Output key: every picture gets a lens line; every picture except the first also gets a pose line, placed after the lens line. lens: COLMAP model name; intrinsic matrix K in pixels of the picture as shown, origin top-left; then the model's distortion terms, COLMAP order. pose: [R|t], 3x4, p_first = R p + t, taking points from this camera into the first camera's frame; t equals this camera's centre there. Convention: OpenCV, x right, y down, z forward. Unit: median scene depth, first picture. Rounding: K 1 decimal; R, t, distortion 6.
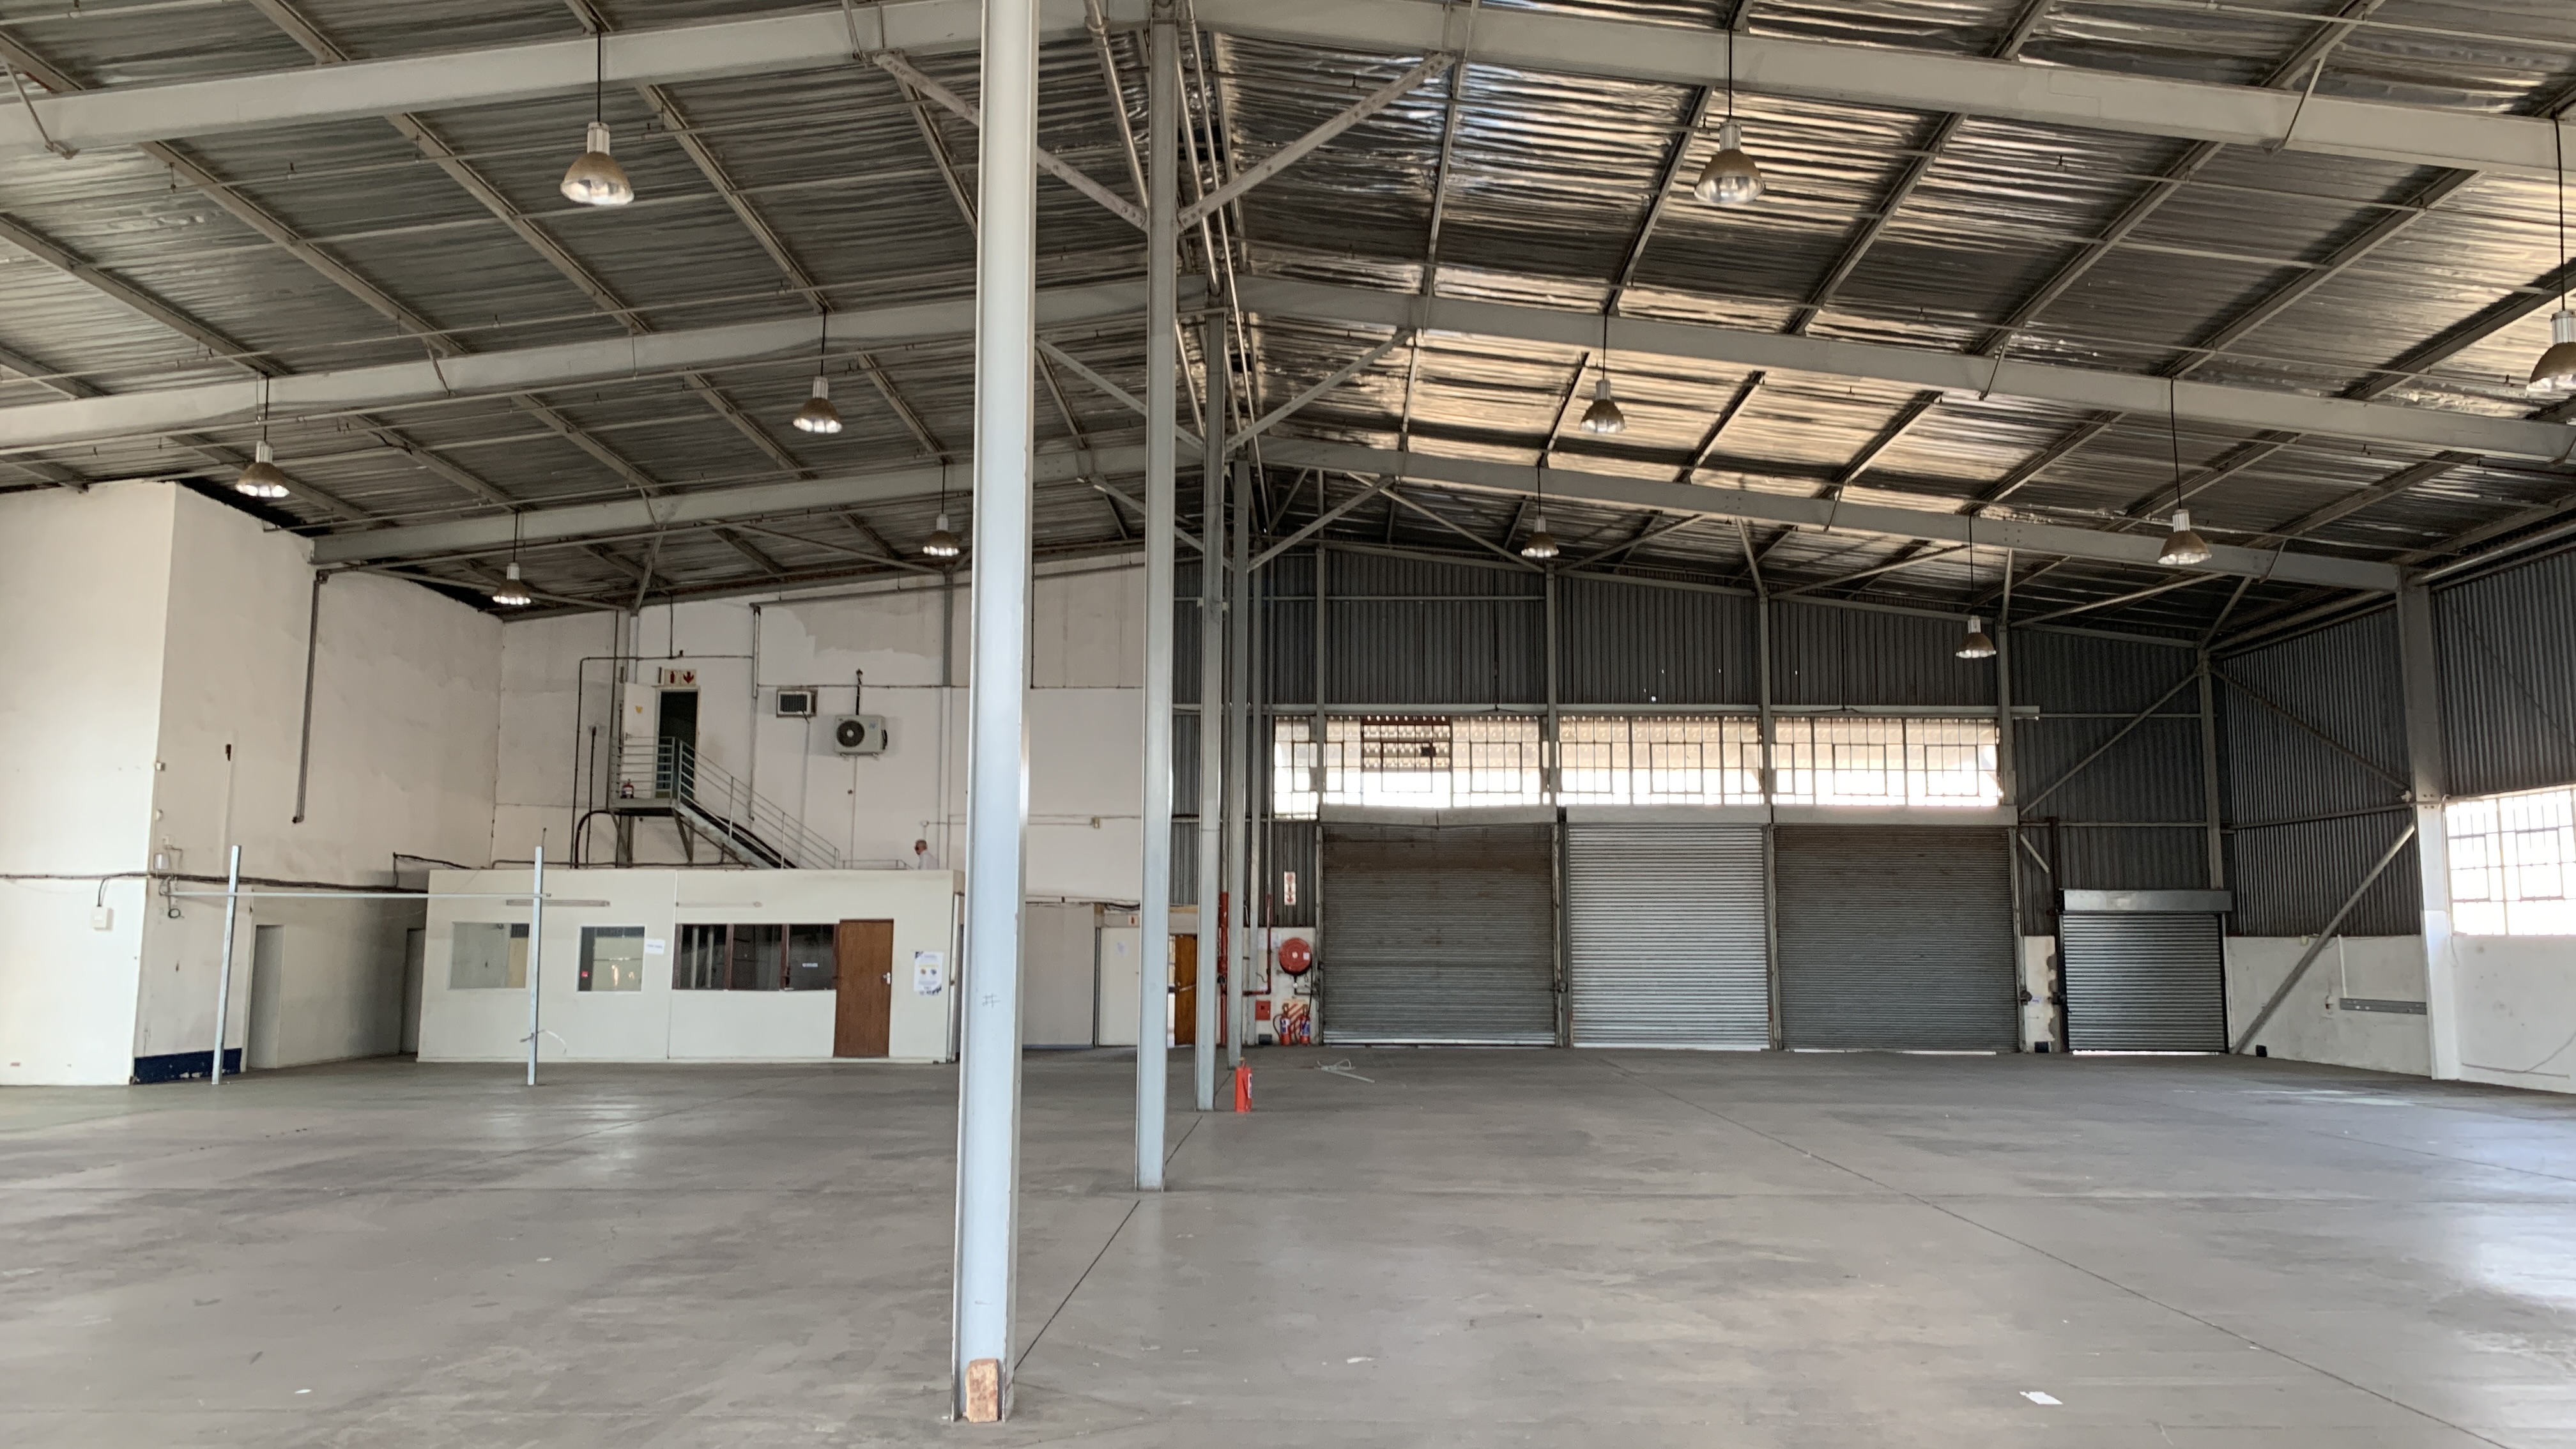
lens RADIAL K [[1960.2, 0, 1309.8], [0, 1960.2, 710.0], [0, 0, 1]] dist [0.067044, -0.086794]
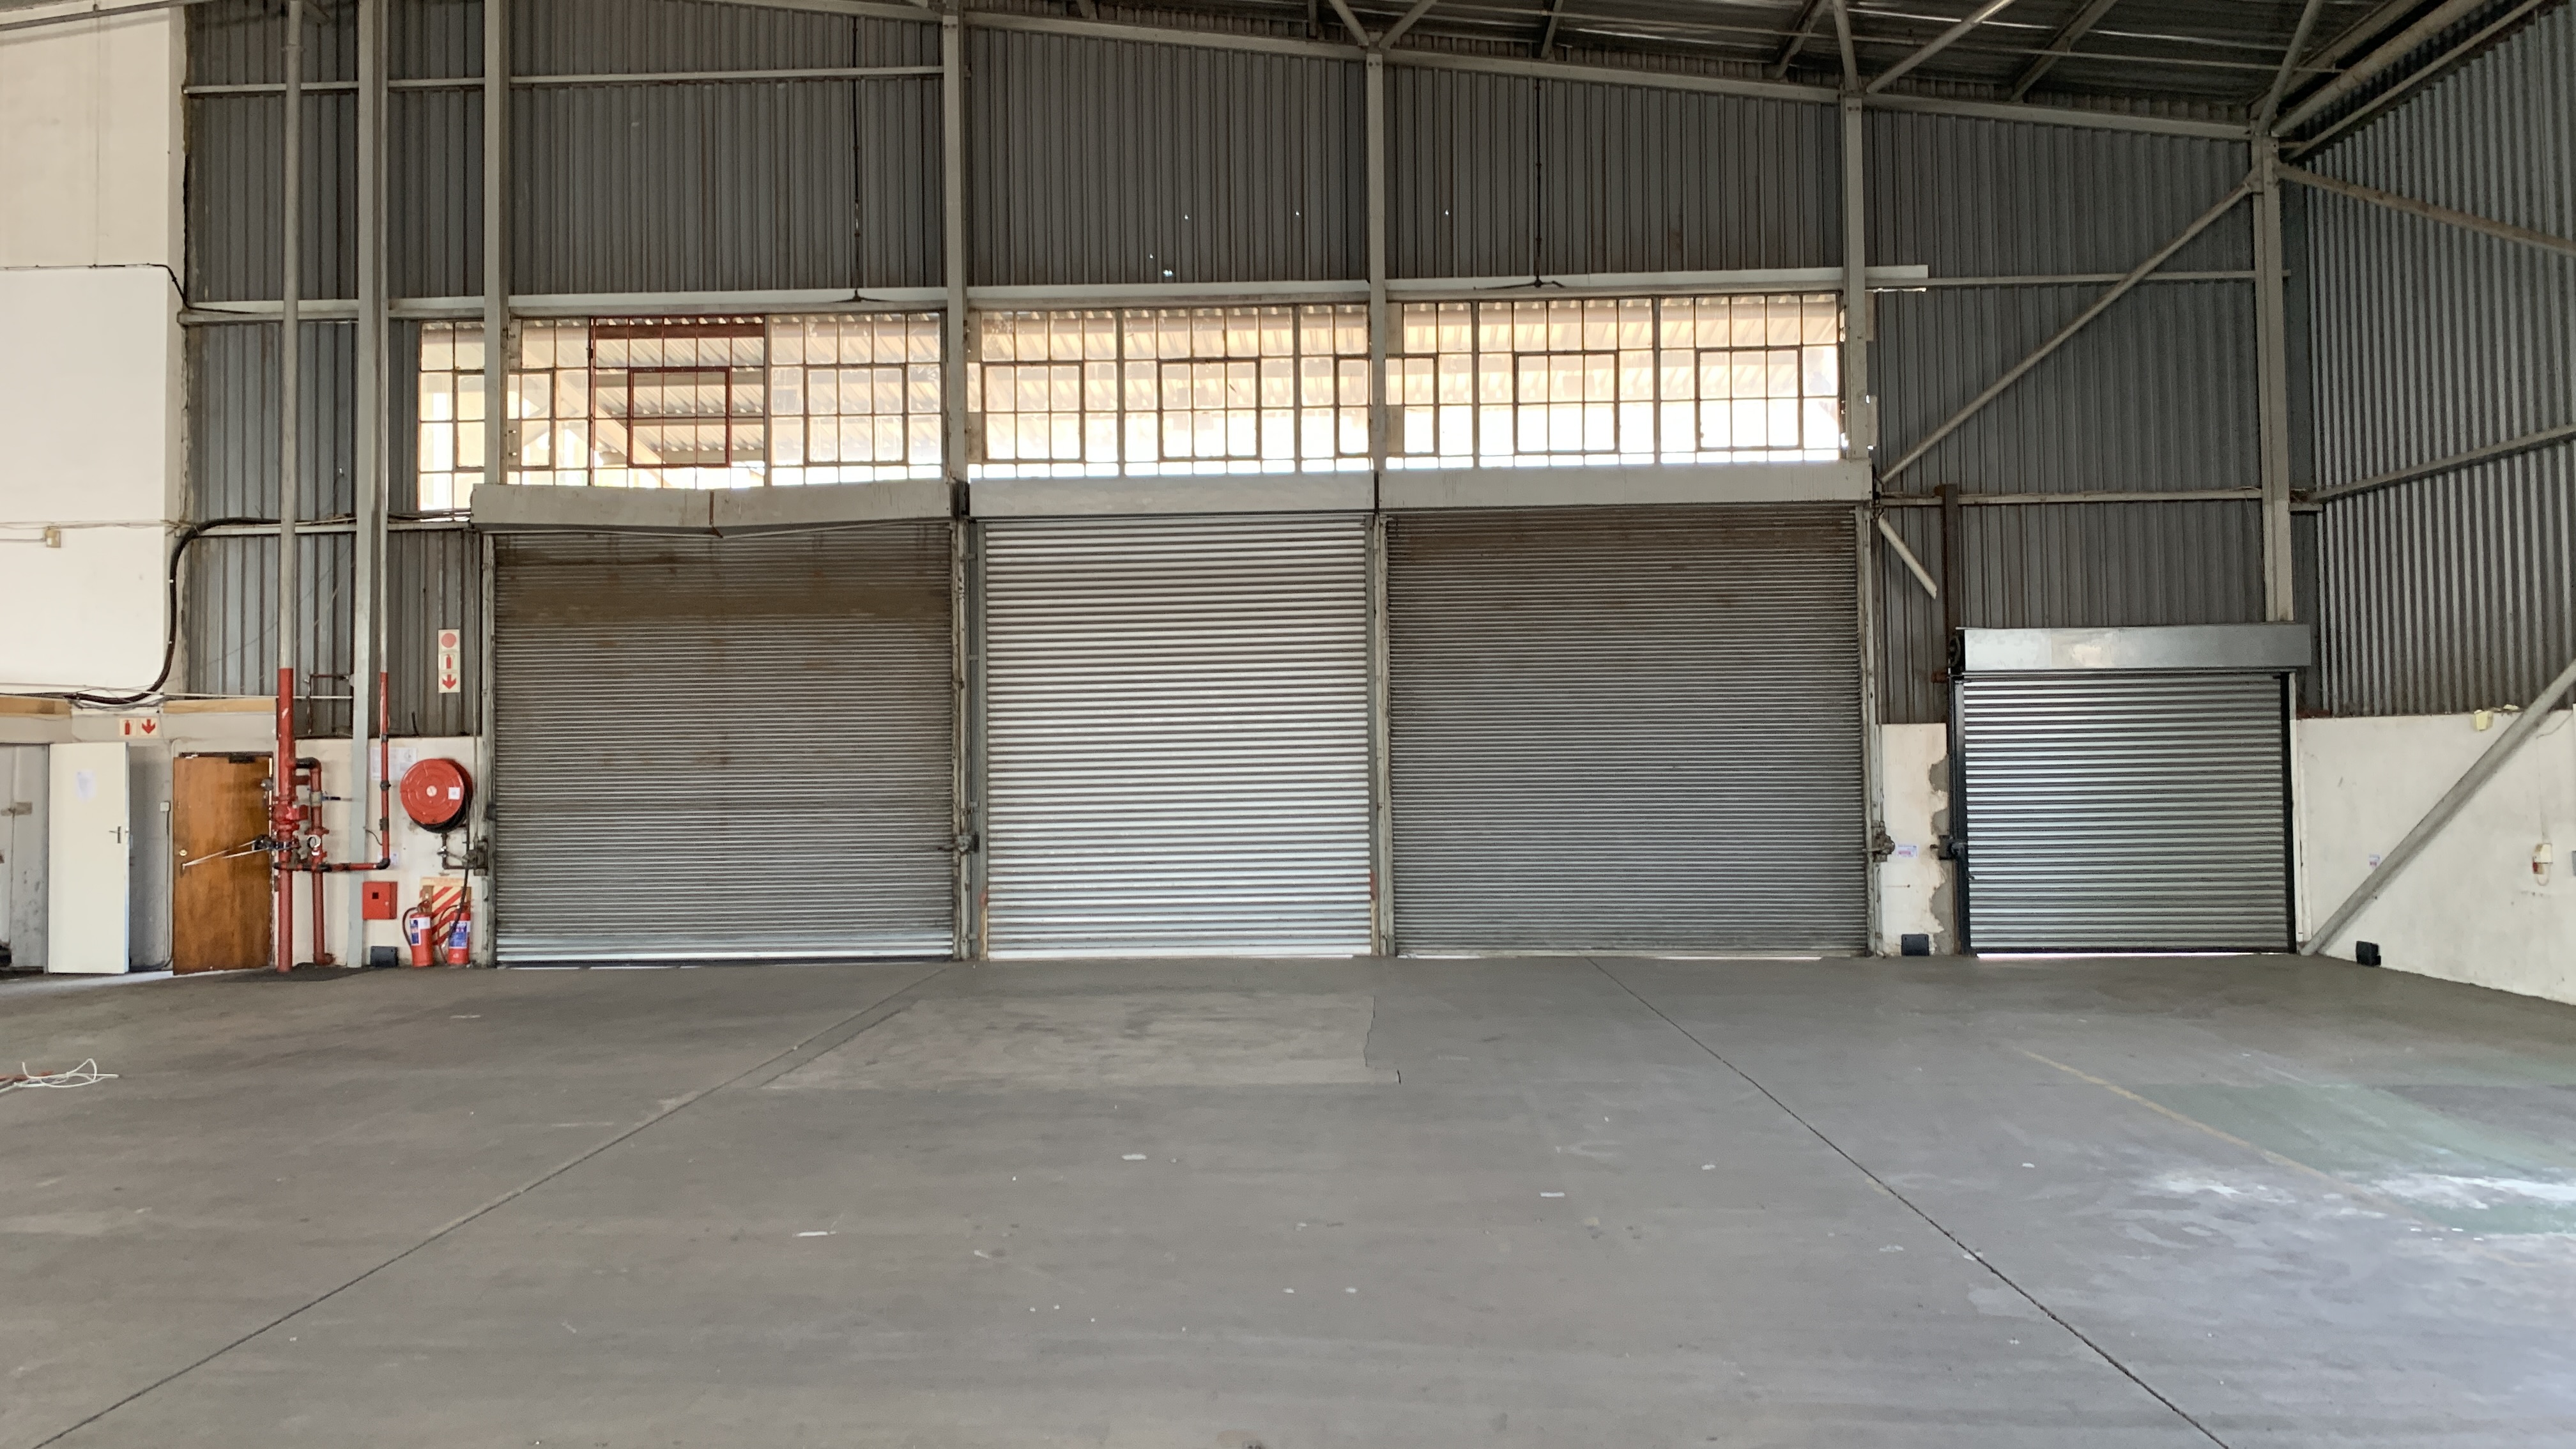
lens RADIAL K [[1960.2, 0, 1295.5], [0, 1960.2, 698.3], [0, 0, 1]] dist [0.067044, -0.086794]
pose [[0.999543, -0.017211, -0.024857, 0.226122], [0.019237, 0.996304, 0.083716, 0.063545], [0.023324, -0.084156, 0.996180, 0.503999]]
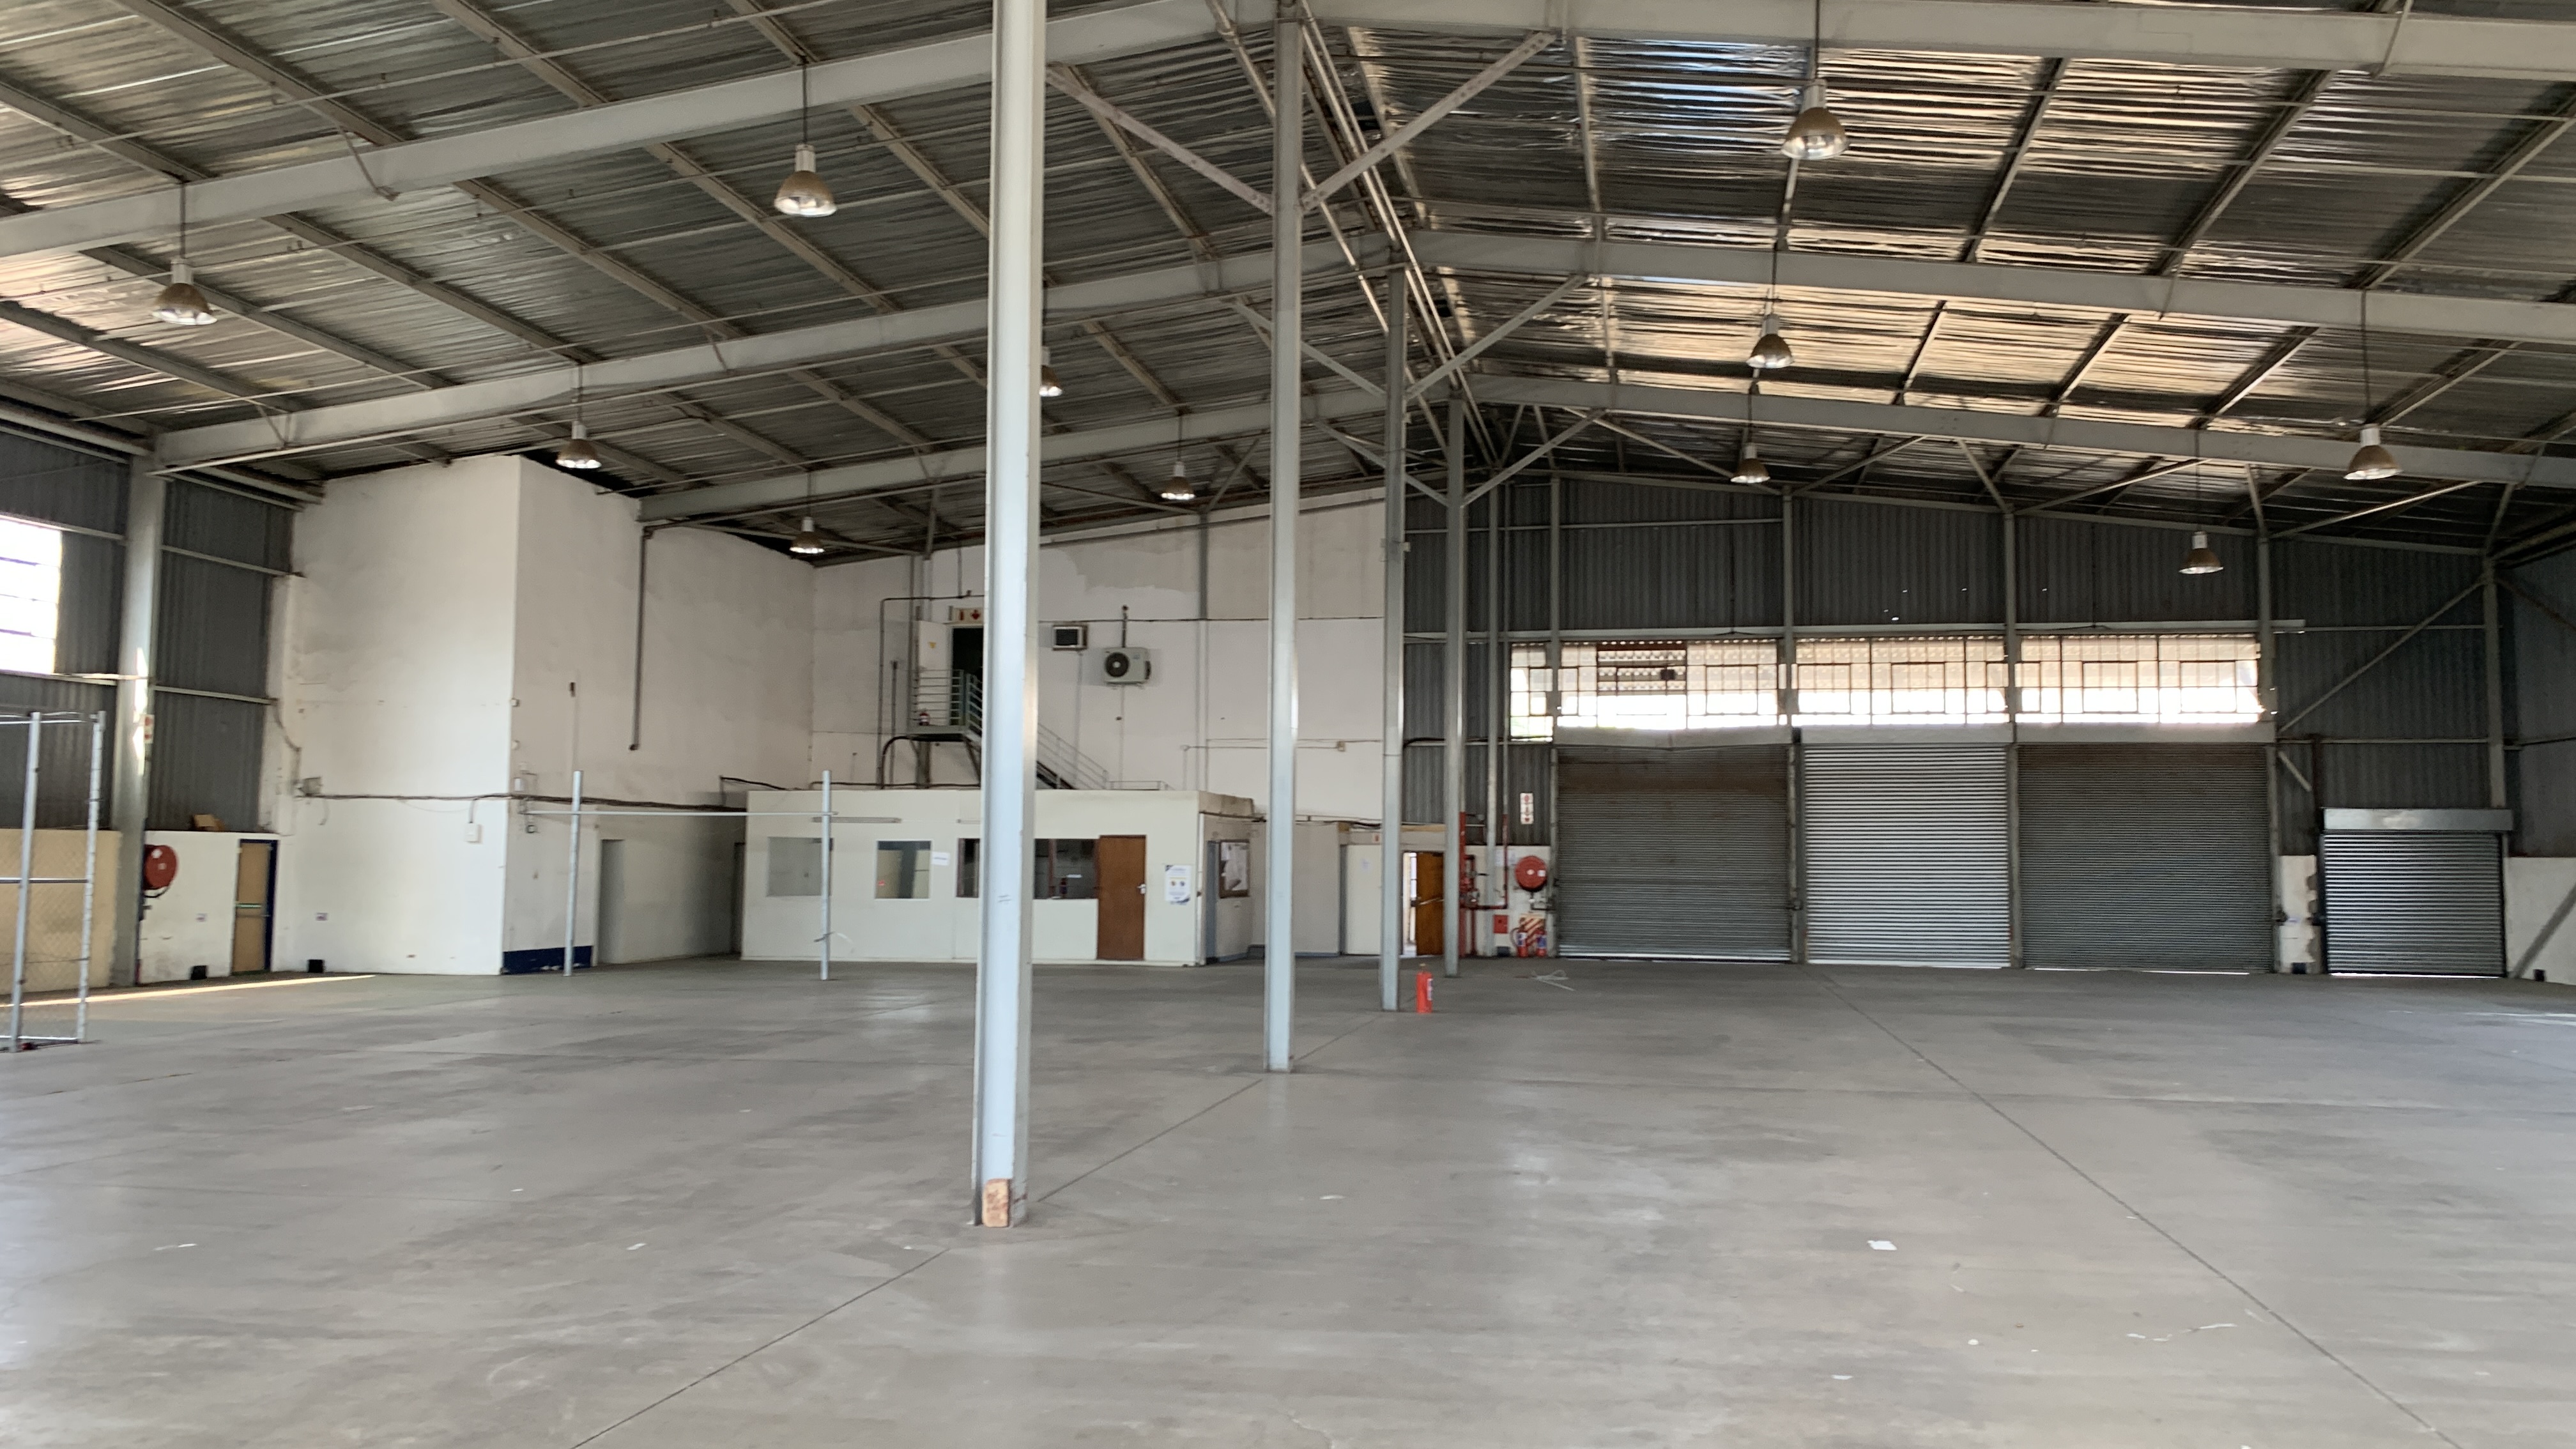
lens RADIAL K [[1960.2, 0, 1311.4], [0, 1960.2, 730.4], [0, 0, 1]] dist [0.067044, -0.086794]
pose [[0.985590, -0.007170, -0.168998, 0.054109], [0.015875, 0.998612, 0.050211, -0.004435], [0.168404, -0.052171, 0.984337, -0.043470]]
